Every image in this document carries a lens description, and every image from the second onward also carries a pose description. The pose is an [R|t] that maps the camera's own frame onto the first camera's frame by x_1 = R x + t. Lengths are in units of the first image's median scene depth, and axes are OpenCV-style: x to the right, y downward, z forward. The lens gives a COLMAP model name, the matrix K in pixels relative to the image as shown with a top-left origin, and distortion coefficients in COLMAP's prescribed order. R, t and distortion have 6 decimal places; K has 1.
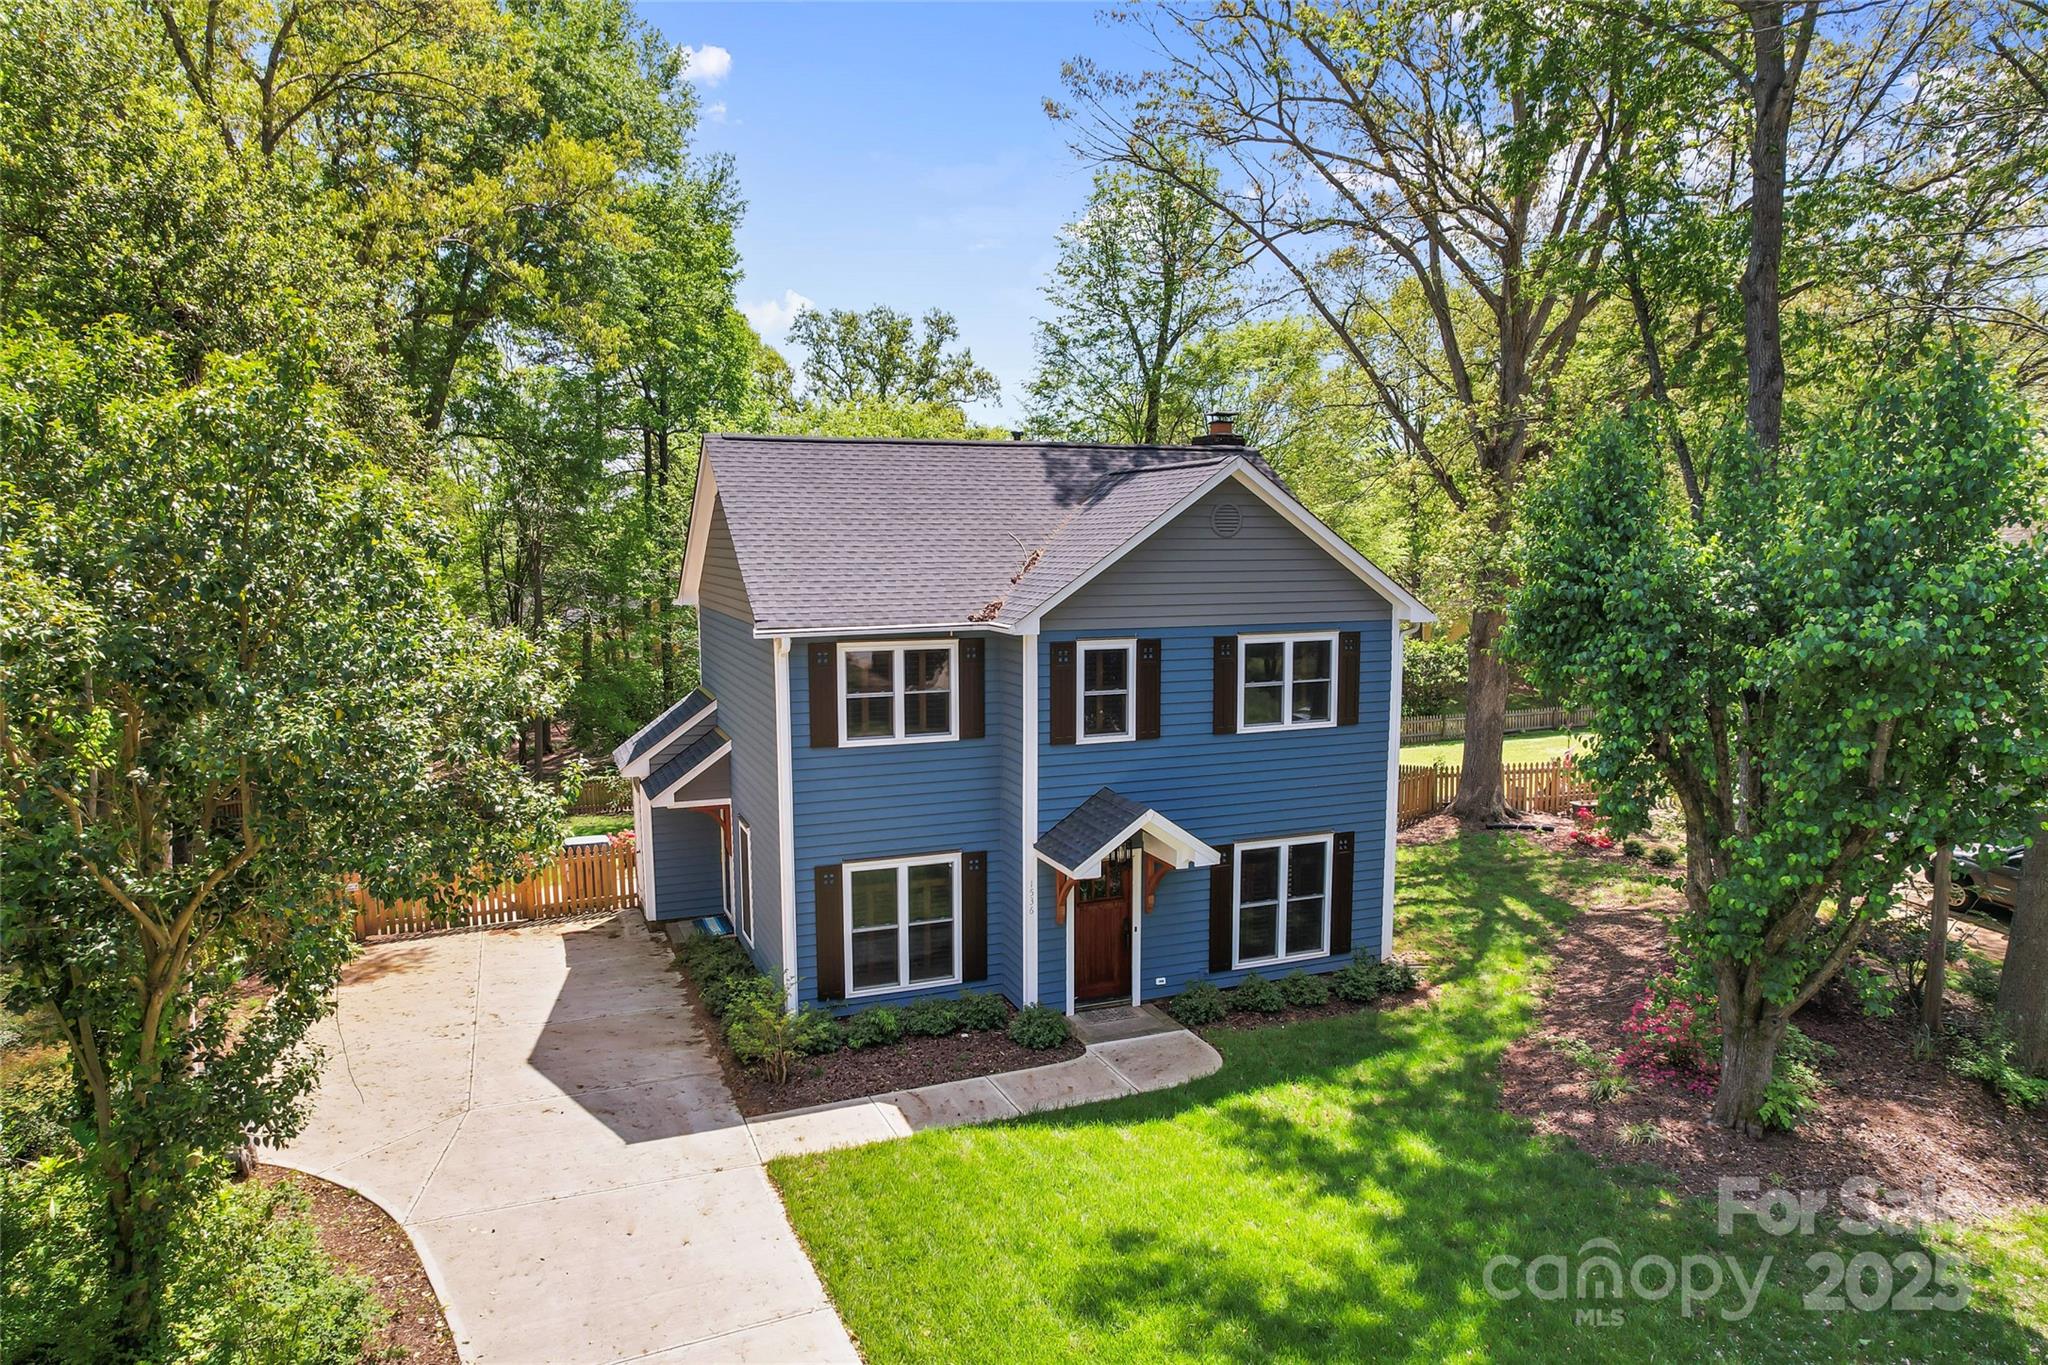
lens RADIAL K [[1304.1, 0, 1023.2], [0, 1304.1, 695.9], [0, 0, 1]] dist [-0.003817, -0.000920]
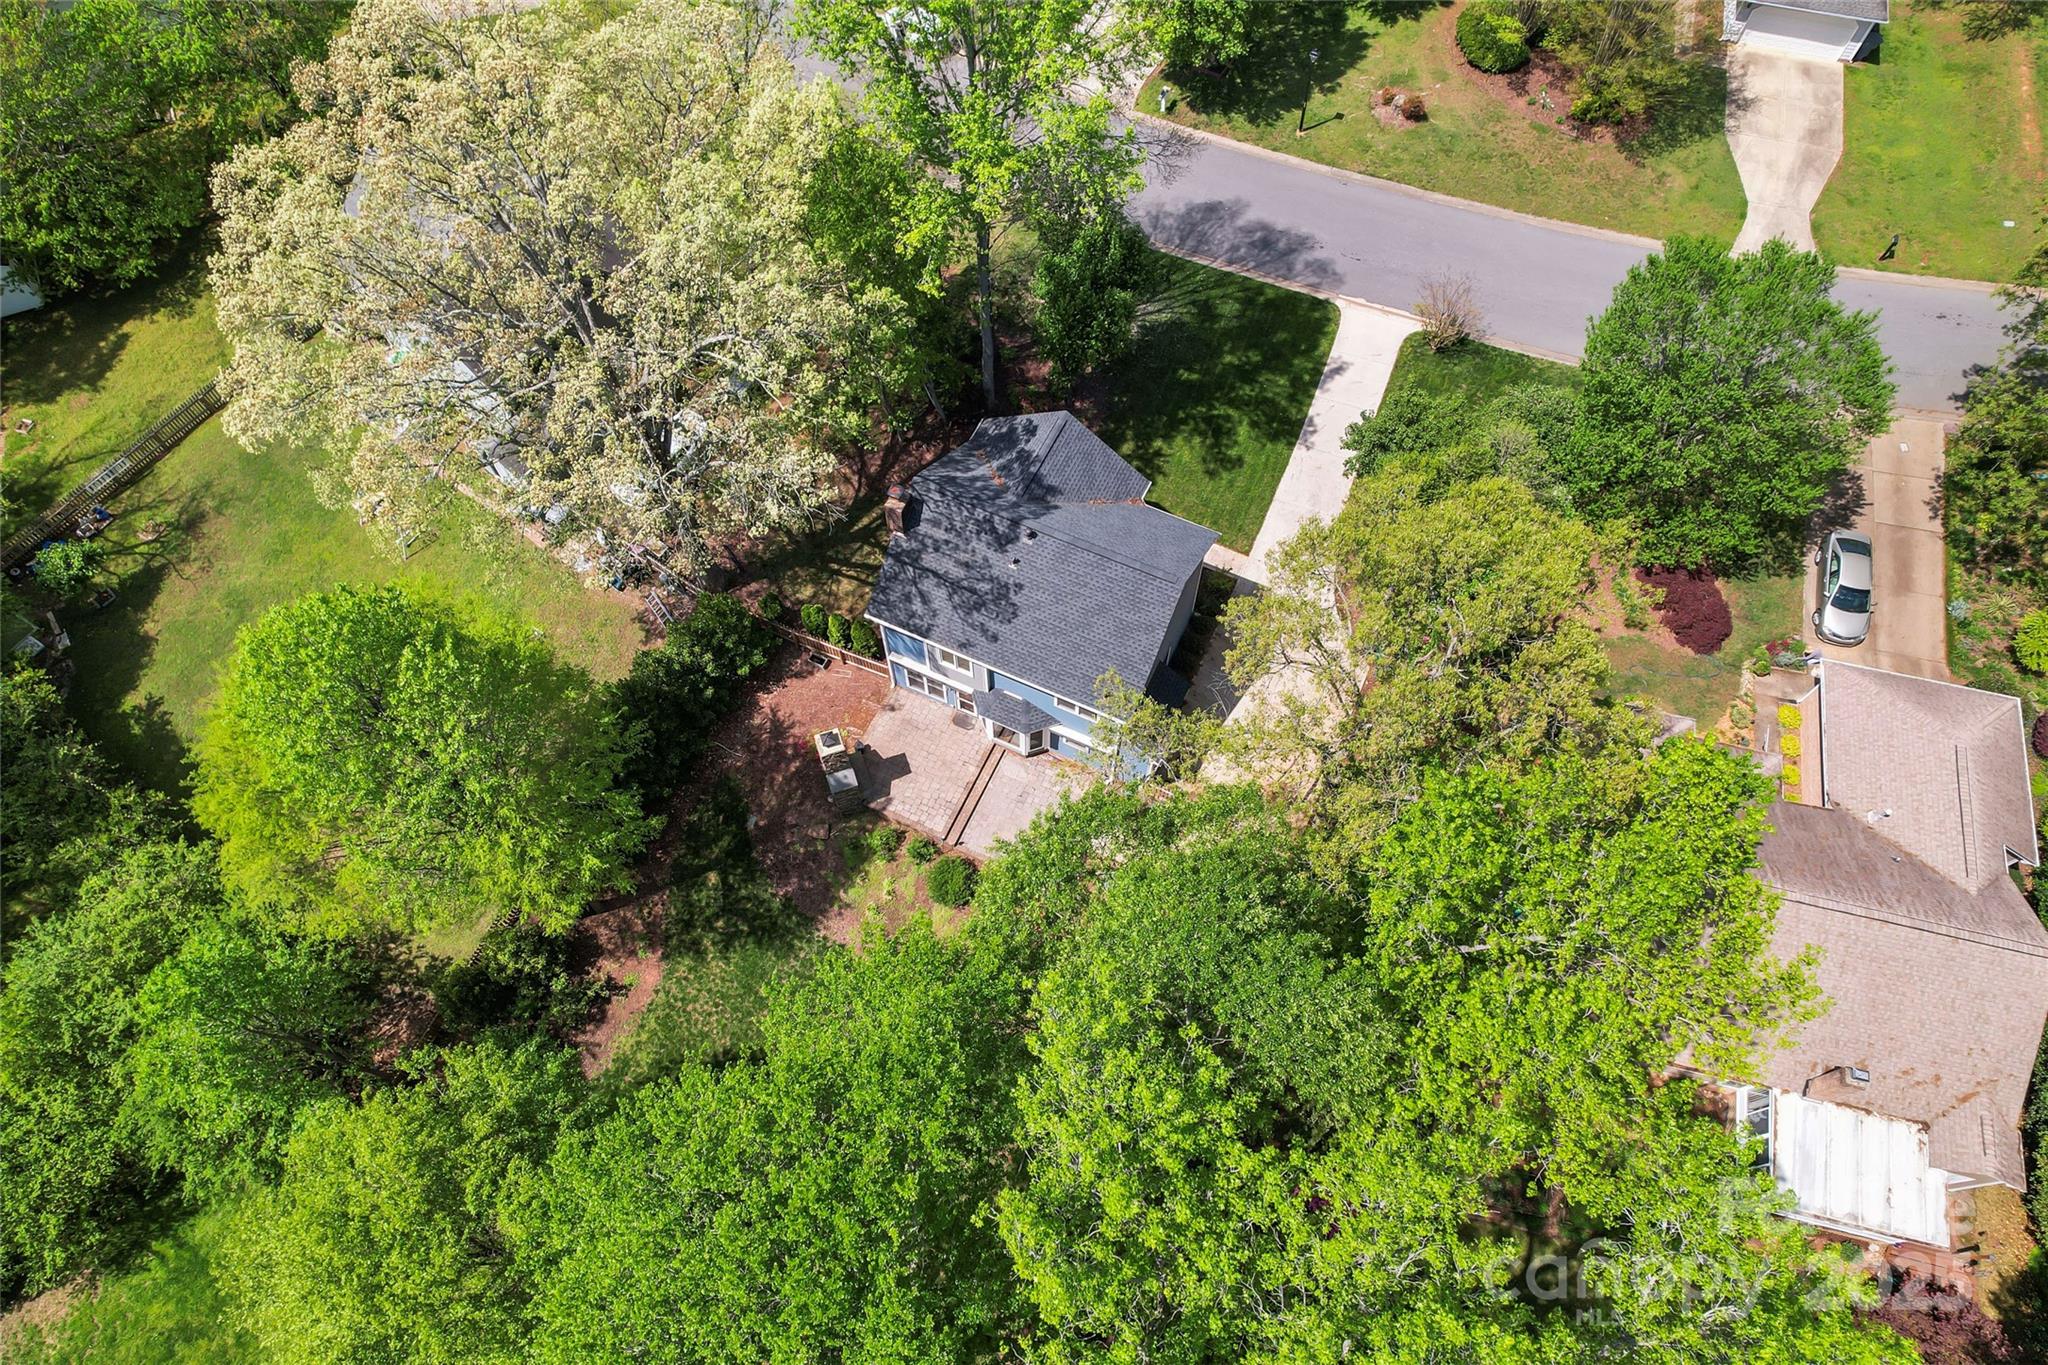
lens RADIAL K [[1304.1, 0, 1023.2], [0, 1304.1, 695.9], [0, 0, 1]] dist [-0.003817, -0.000920]
pose [[-0.683859, -0.649880, 0.331651, -0.979802], [0.094513, 0.371821, 0.923480, -2.338845], [-0.723467, 0.662876, -0.192851, 1.915582]]
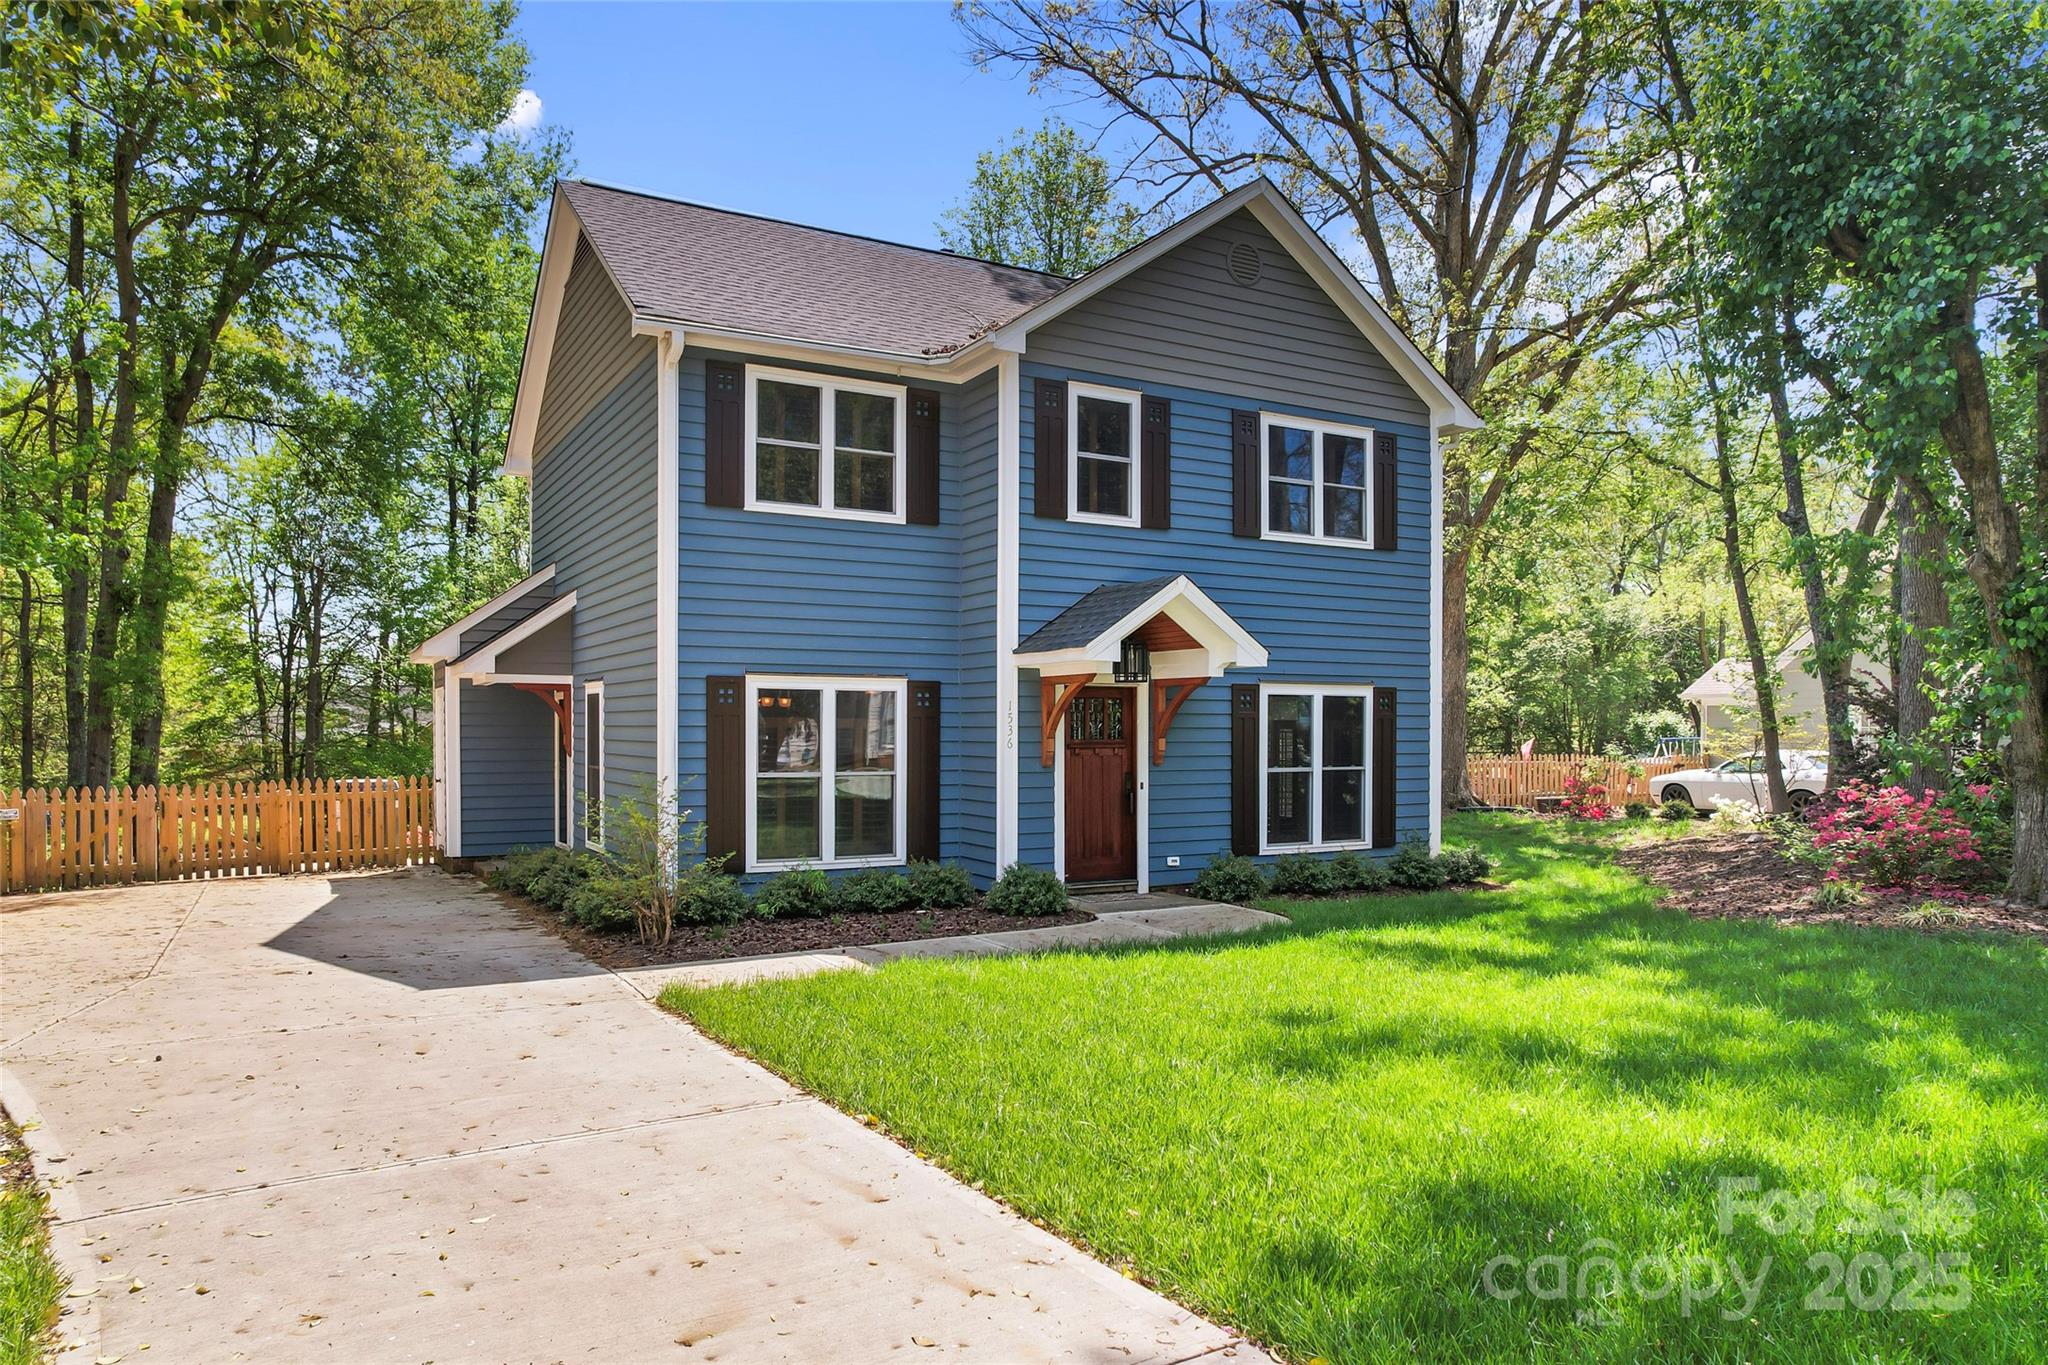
lens RADIAL K [[1312.7, 0, 1018.0], [0, 1312.7, 730.0], [0, 0, 1]] dist [-0.005917, -0.000205]
pose [[0.990514, 0.005779, 0.137291, -0.088715], [0.011678, 0.991961, -0.126006, 0.247048], [-0.136915, 0.126414, 0.982483, 0.278322]]
